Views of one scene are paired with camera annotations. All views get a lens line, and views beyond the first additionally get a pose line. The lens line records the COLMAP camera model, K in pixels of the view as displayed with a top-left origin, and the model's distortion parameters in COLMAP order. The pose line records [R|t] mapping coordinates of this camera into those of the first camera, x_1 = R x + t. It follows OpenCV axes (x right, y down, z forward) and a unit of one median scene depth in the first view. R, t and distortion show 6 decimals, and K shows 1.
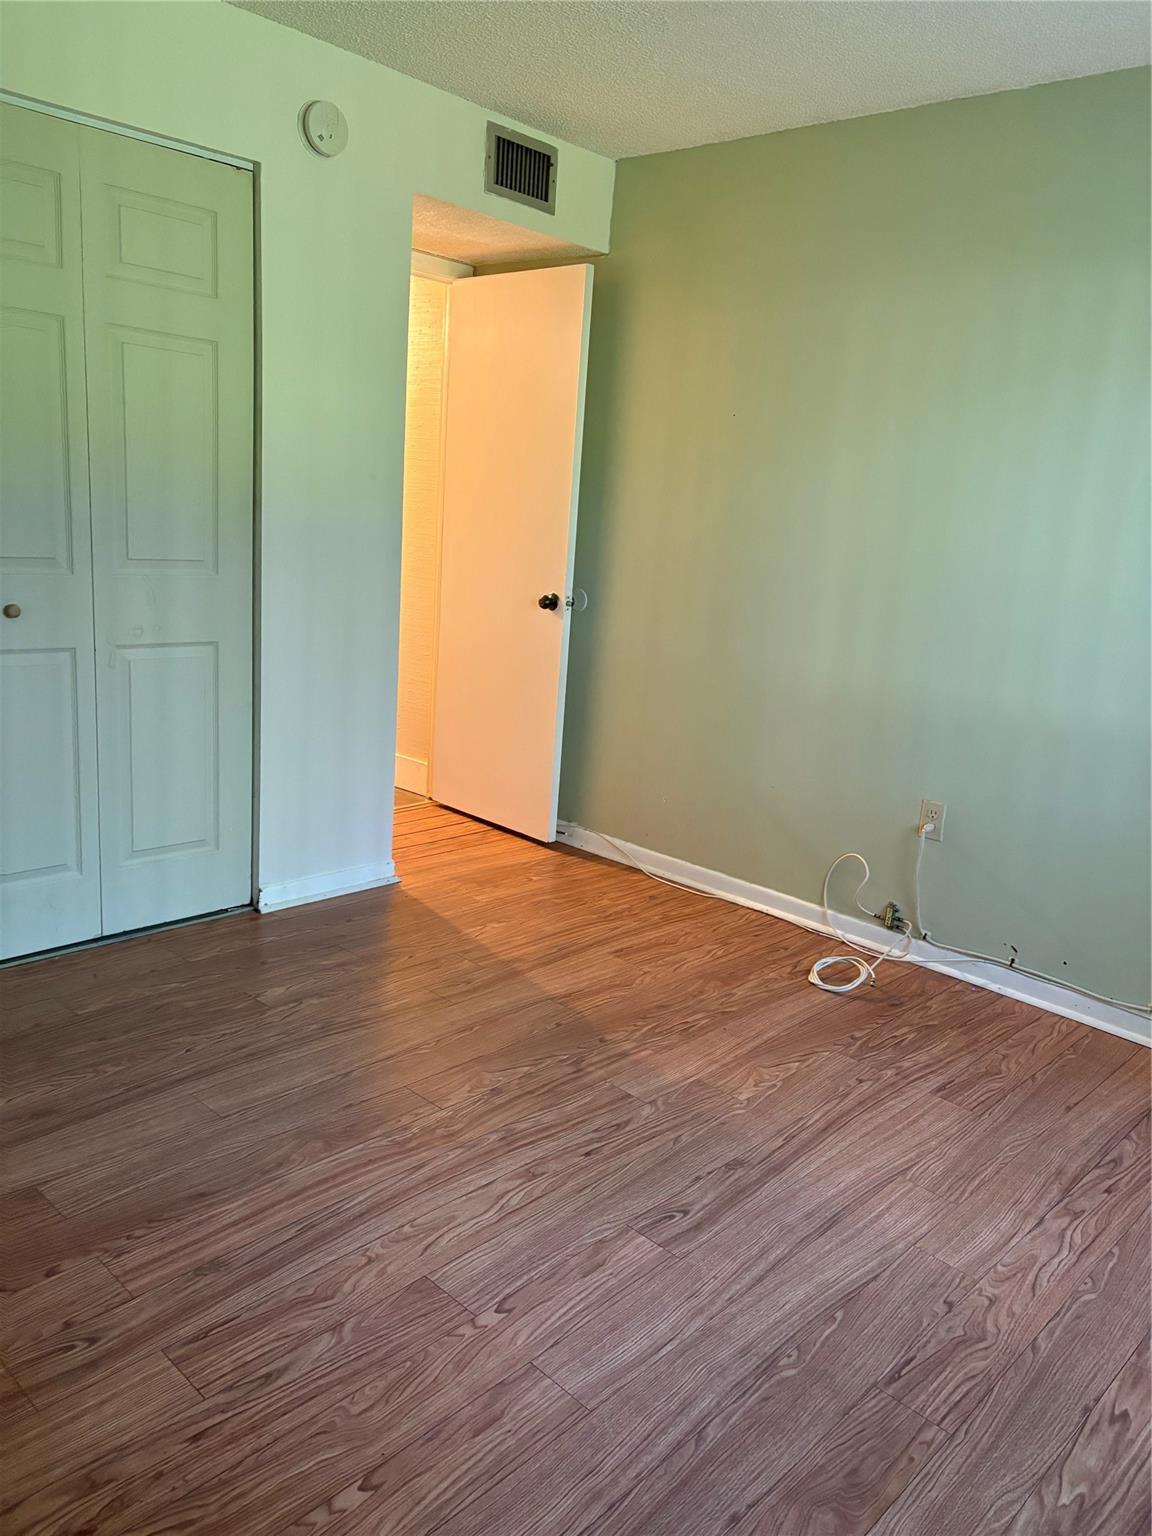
lens RADIAL K [[1165.1, 0, 592.8], [0, 1165.1, 770.9], [0, 0, 1]] dist [0.036568, -0.031498]
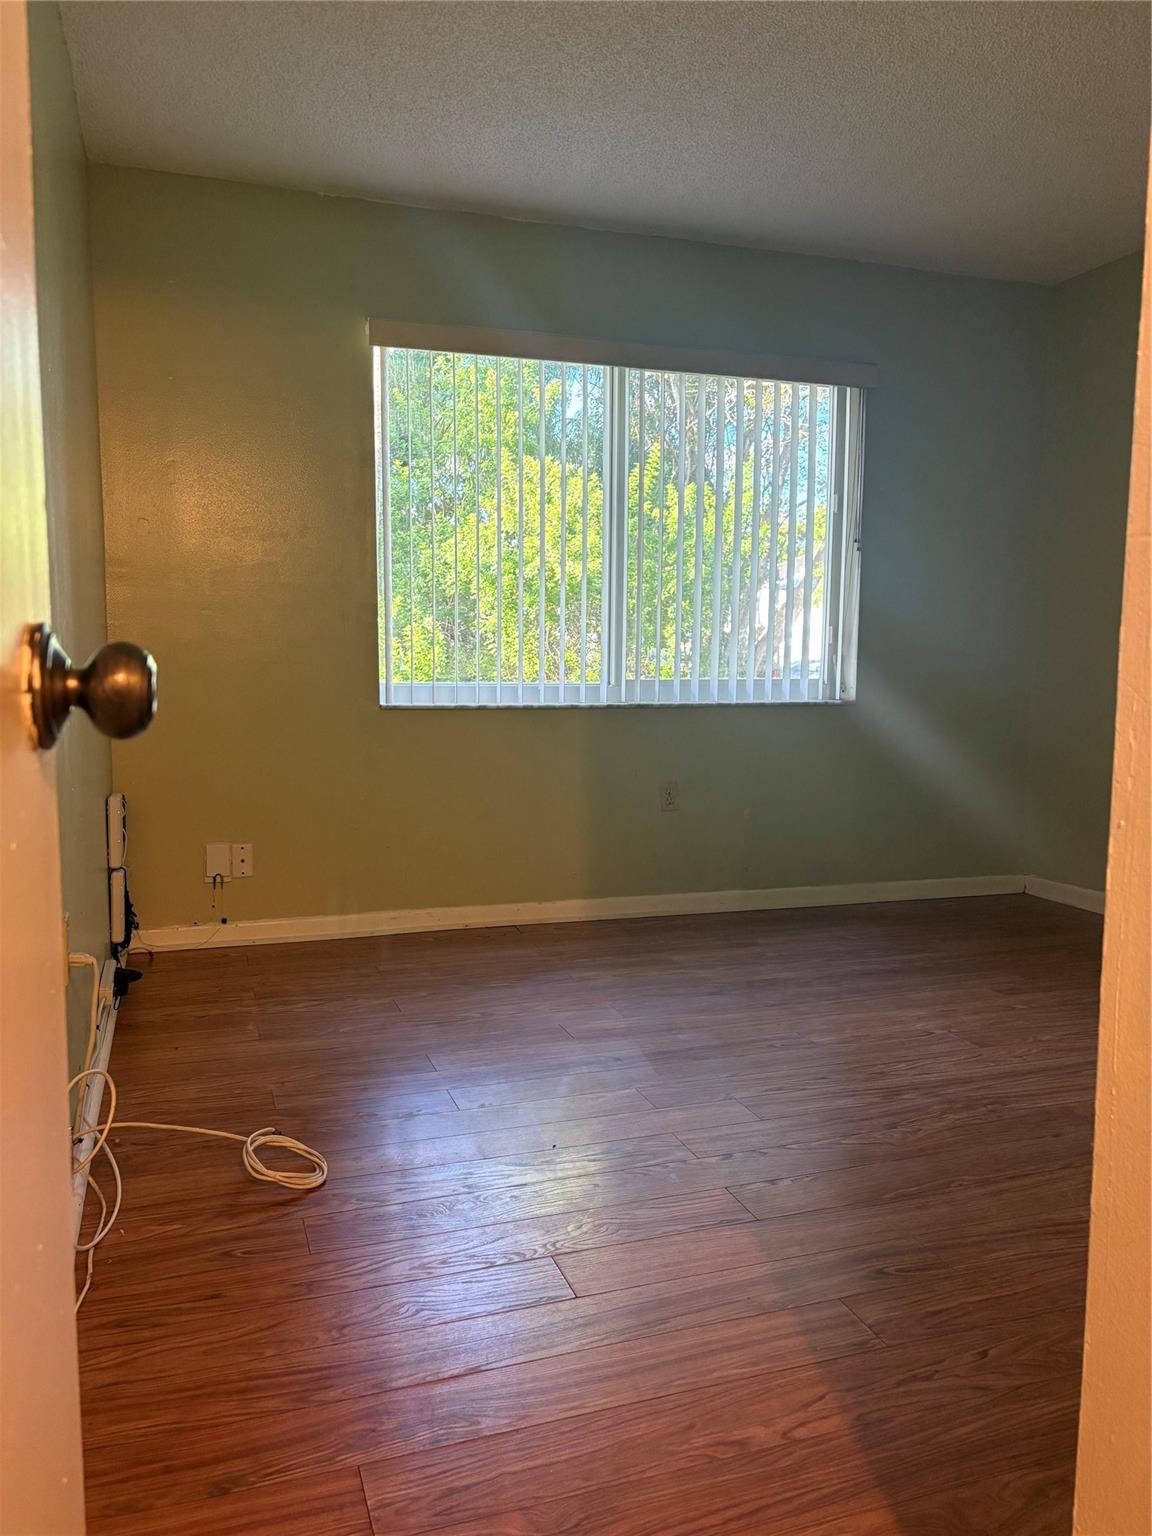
lens RADIAL K [[1165.5, 0, 576.0], [0, 1165.5, 768.0], [0, 0, 1]] dist [0.042183, -0.082048]
pose [[-0.873854, -0.129047, 0.468750, -0.317875], [0.034125, 0.945474, 0.323904, -0.366780], [-0.484990, 0.299041, -0.821802, 2.168600]]
